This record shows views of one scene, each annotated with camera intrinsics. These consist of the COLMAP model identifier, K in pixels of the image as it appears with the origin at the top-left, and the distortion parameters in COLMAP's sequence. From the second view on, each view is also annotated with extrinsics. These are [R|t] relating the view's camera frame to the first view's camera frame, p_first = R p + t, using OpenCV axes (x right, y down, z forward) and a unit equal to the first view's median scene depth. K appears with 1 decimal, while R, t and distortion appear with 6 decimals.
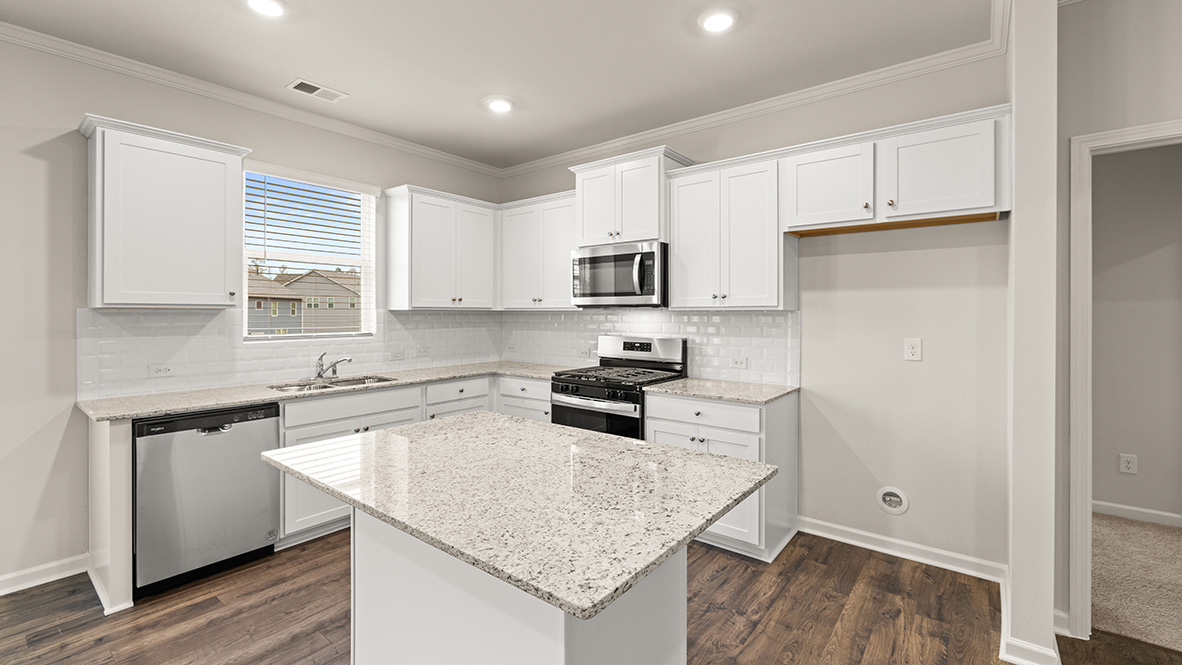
lens RADIAL K [[498.2, 0, 594.1], [0, 498.2, 312.9], [0, 0, 1]] dist [-0.001039, -0.000649]
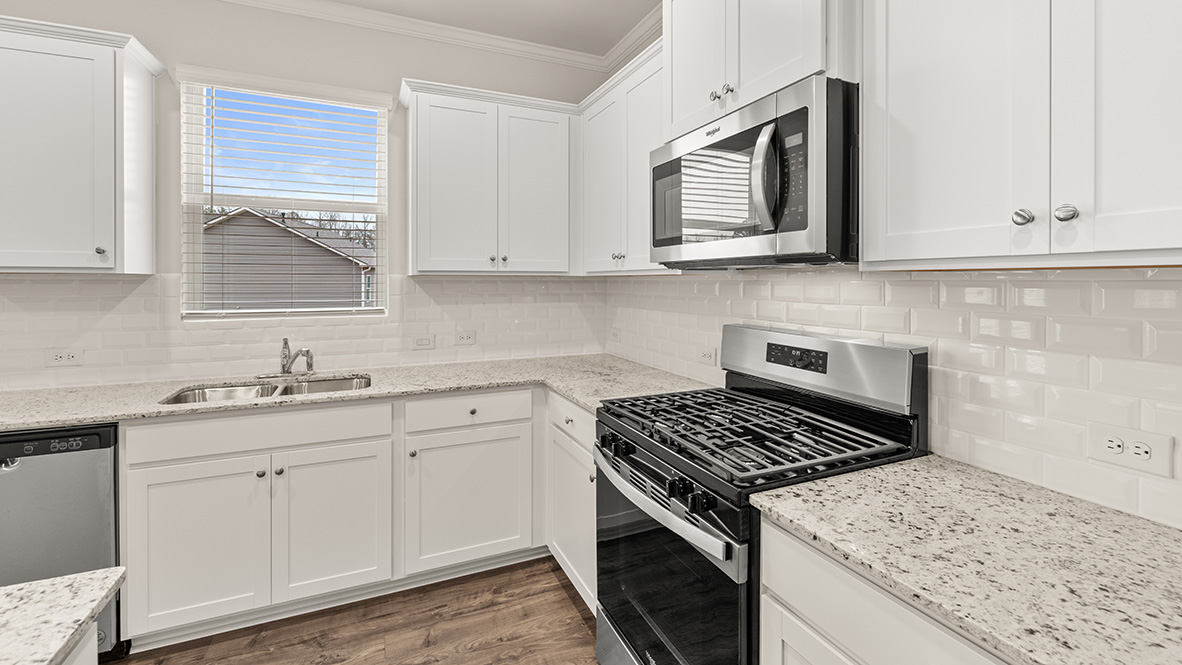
lens RADIAL K [[498.2, 0, 593.4], [0, 498.2, 283.9], [0, 0, 1]] dist [-0.001039, -0.000649]
pose [[0.882514, 0.002020, -0.470282, 0.145883], [0.000920, 0.999981, 0.006023, 0.001657], [0.470285, -0.005748, 0.882496, 0.581993]]
